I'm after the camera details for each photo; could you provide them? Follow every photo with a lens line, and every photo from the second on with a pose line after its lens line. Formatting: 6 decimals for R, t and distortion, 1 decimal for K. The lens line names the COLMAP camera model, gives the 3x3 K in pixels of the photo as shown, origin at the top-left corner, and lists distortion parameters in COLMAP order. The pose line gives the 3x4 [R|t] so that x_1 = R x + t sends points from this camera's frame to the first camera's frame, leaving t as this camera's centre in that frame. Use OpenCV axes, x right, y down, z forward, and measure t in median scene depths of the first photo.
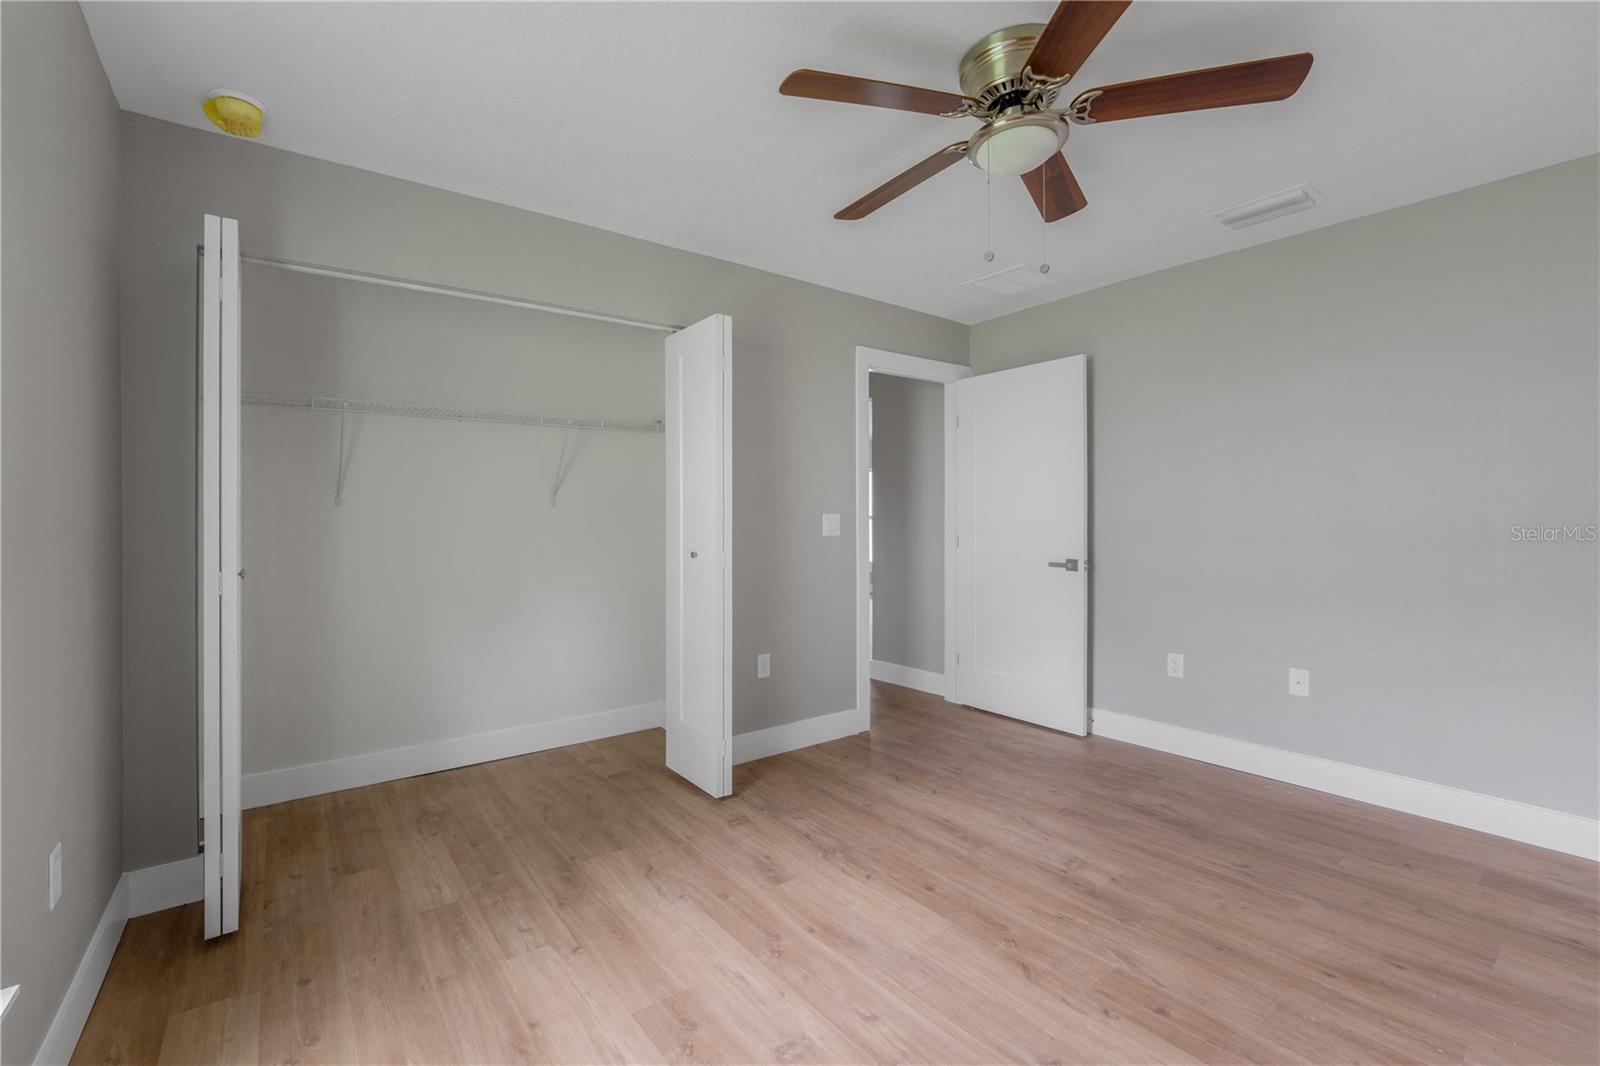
lens RADIAL K [[668.2, 0, 790.6], [0, 668.2, 520.0], [0, 0, 1]] dist [-0.018655, 0.000335]
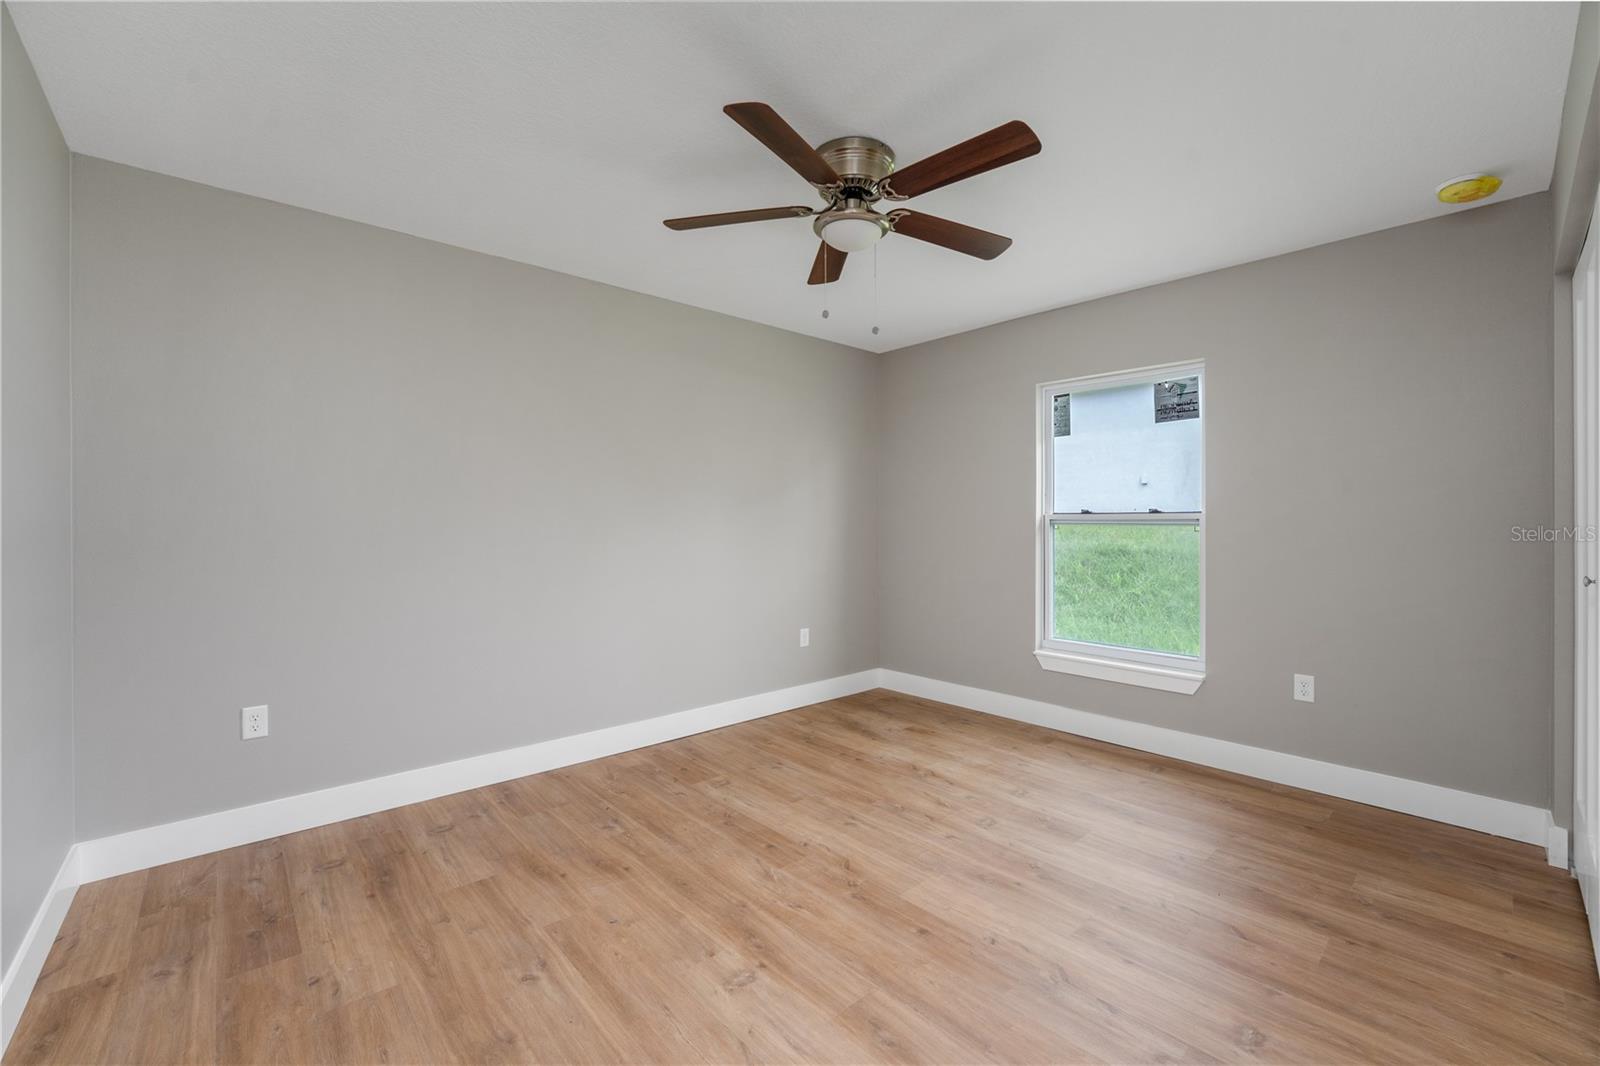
lens RADIAL K [[668.2, 0, 790.6], [0, 668.2, 520.0], [0, 0, 1]] dist [-0.018655, 0.000335]
pose [[-0.998231, 0.005103, -0.059229, 0.481039], [0.006182, 0.999818, -0.018046, -0.005231], [0.059126, -0.018380, -0.998081, 2.076173]]
